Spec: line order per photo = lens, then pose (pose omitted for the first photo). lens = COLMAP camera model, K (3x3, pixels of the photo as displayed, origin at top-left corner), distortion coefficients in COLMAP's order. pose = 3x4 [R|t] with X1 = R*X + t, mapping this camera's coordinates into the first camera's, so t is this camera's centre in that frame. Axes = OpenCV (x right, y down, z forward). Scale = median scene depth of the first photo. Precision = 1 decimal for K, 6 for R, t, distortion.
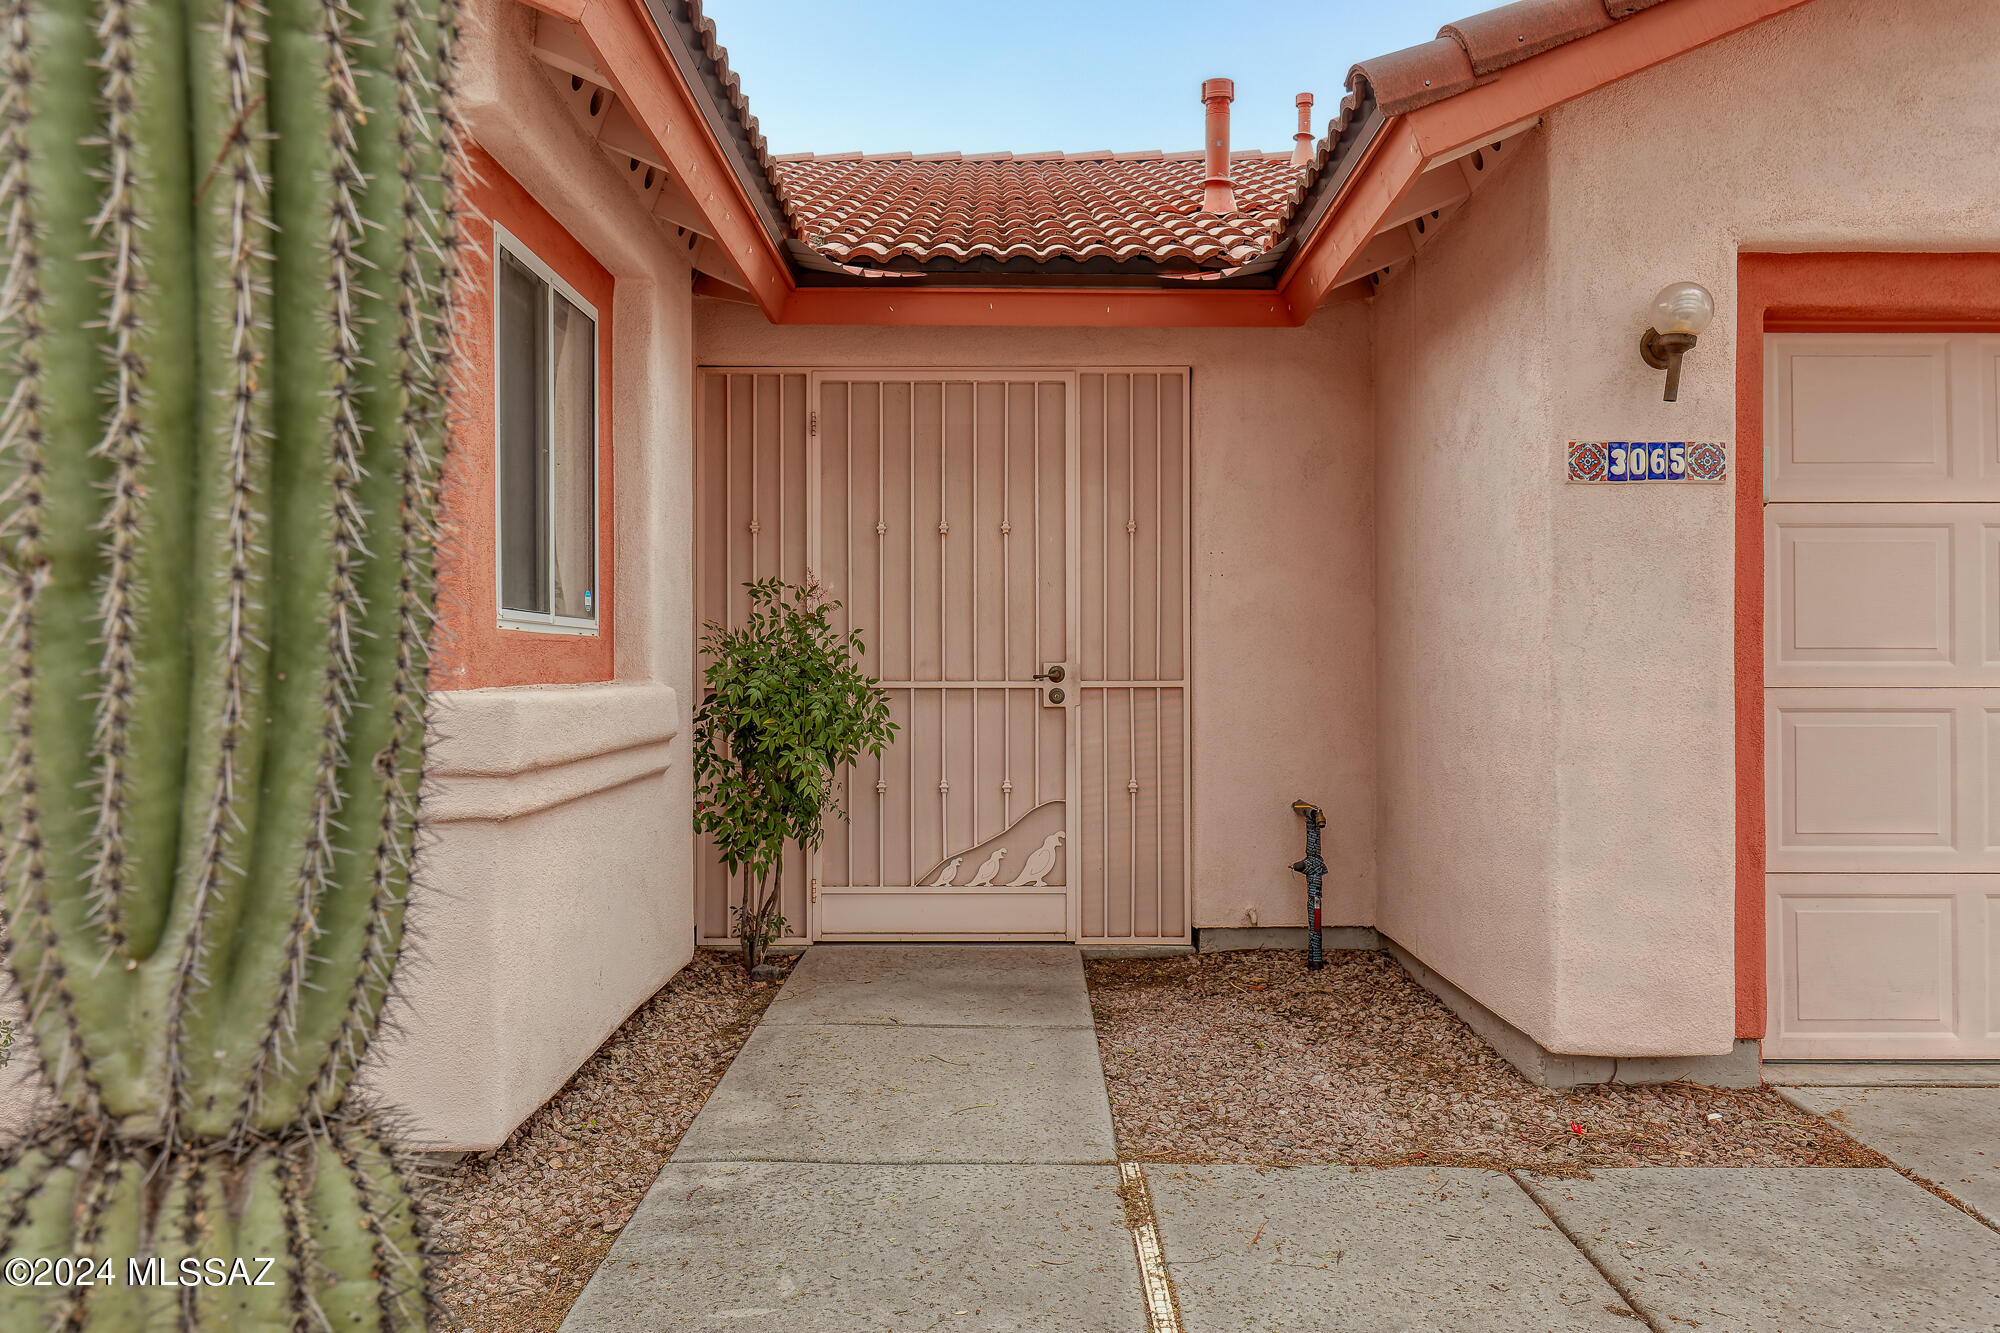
lens RADIAL K [[1445.8, 0, 1000.0], [0, 1445.8, 654.1], [0, 0, 1]] dist [-0.011178, -0.000888]
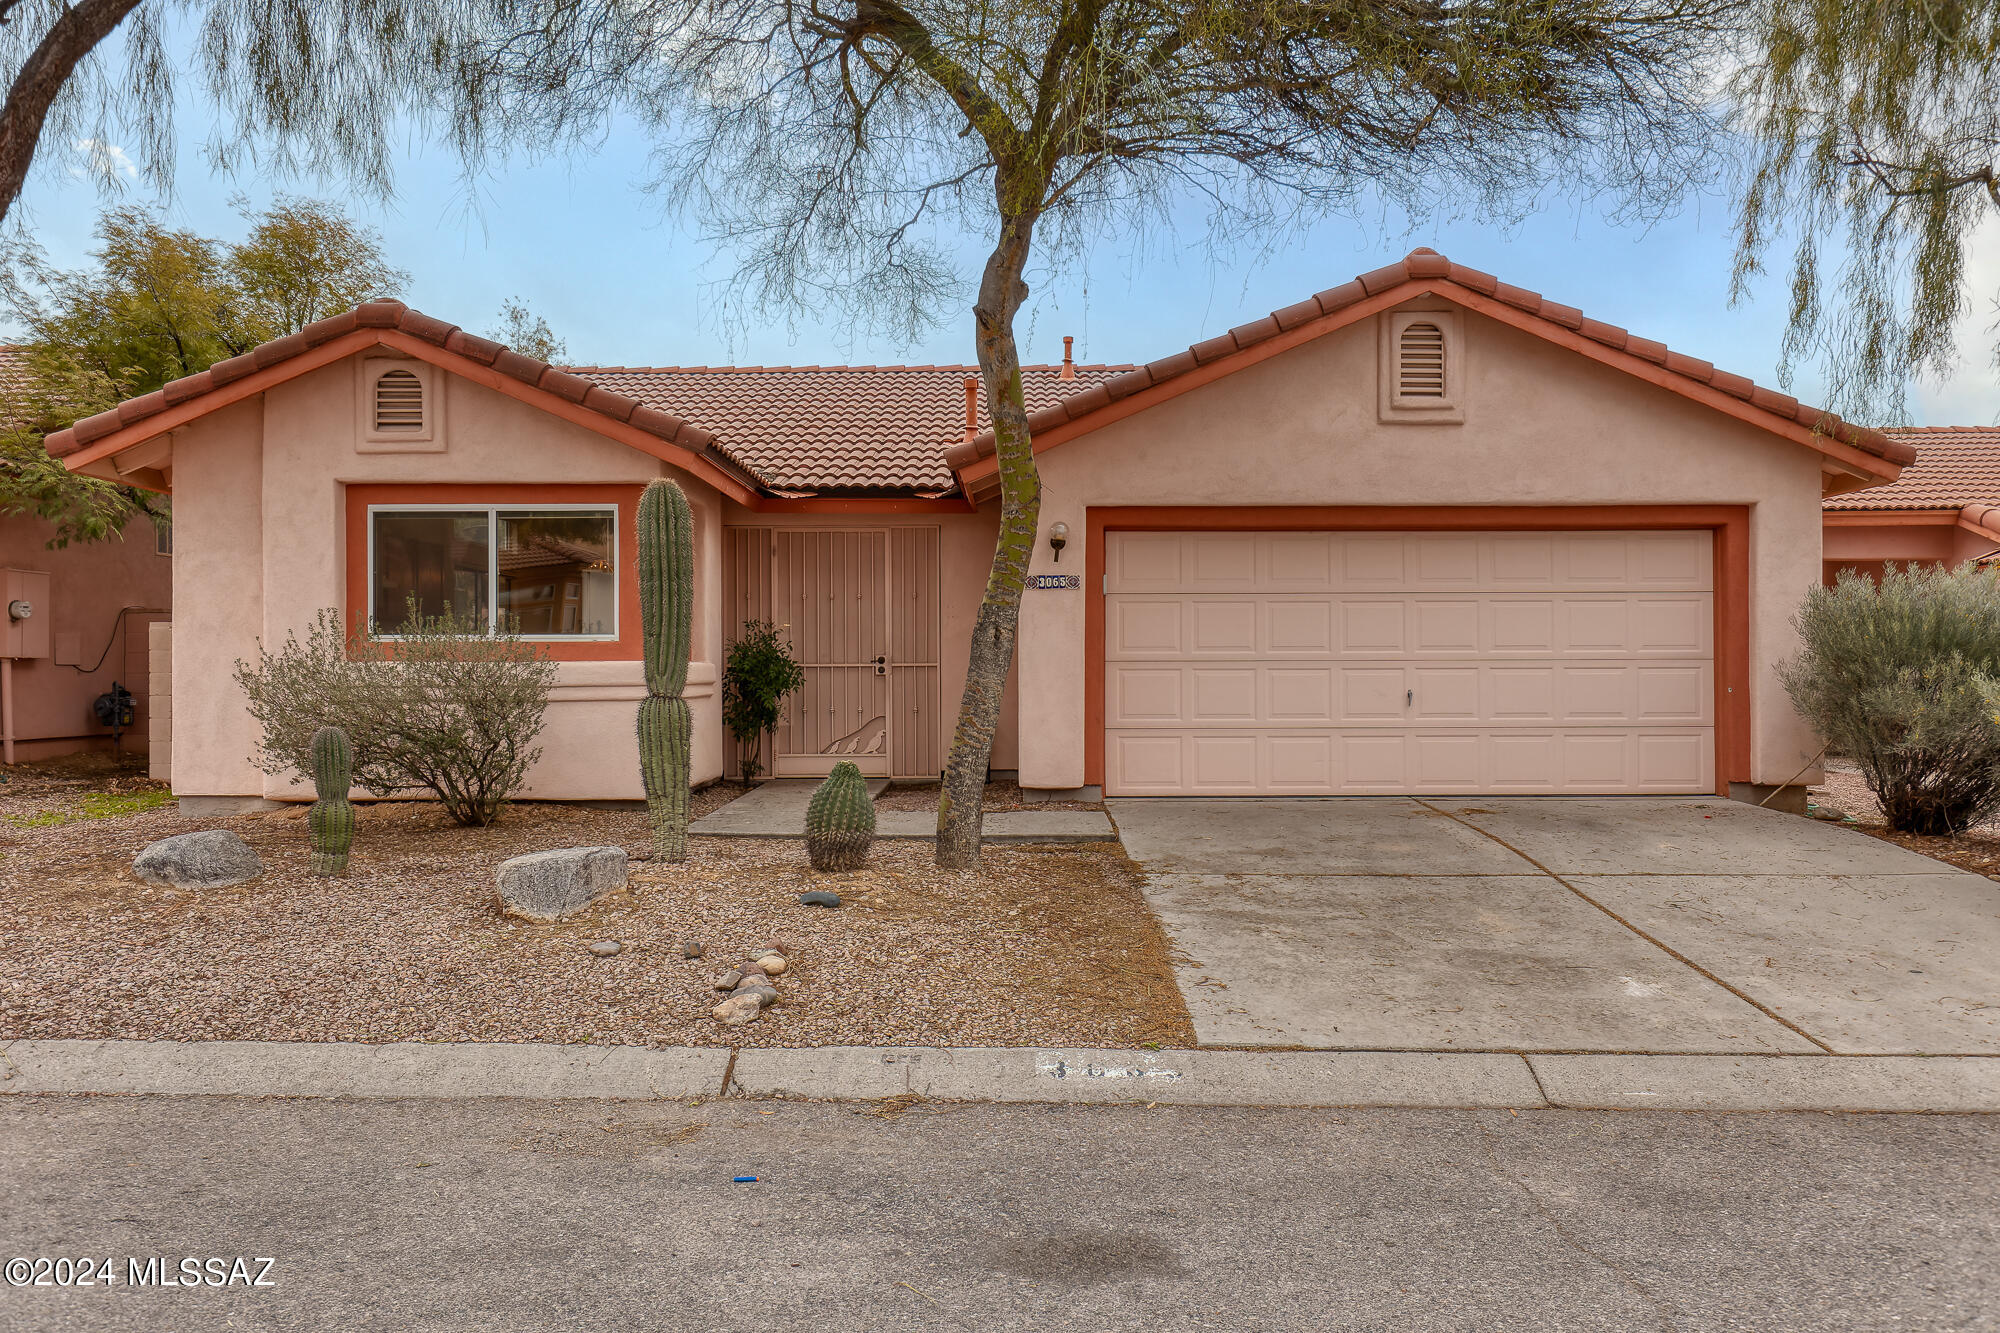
lens RADIAL K [[1383.0, 0, 1001.8], [0, 1383.0, 677.9], [0, 0, 1]] dist [0.005002, 0.000110]
pose [[0.999961, -0.002835, -0.008330, 0.268144], [0.002933, 0.999926, 0.011824, 0.017625], [0.008296, -0.011848, 0.999895, -1.279374]]
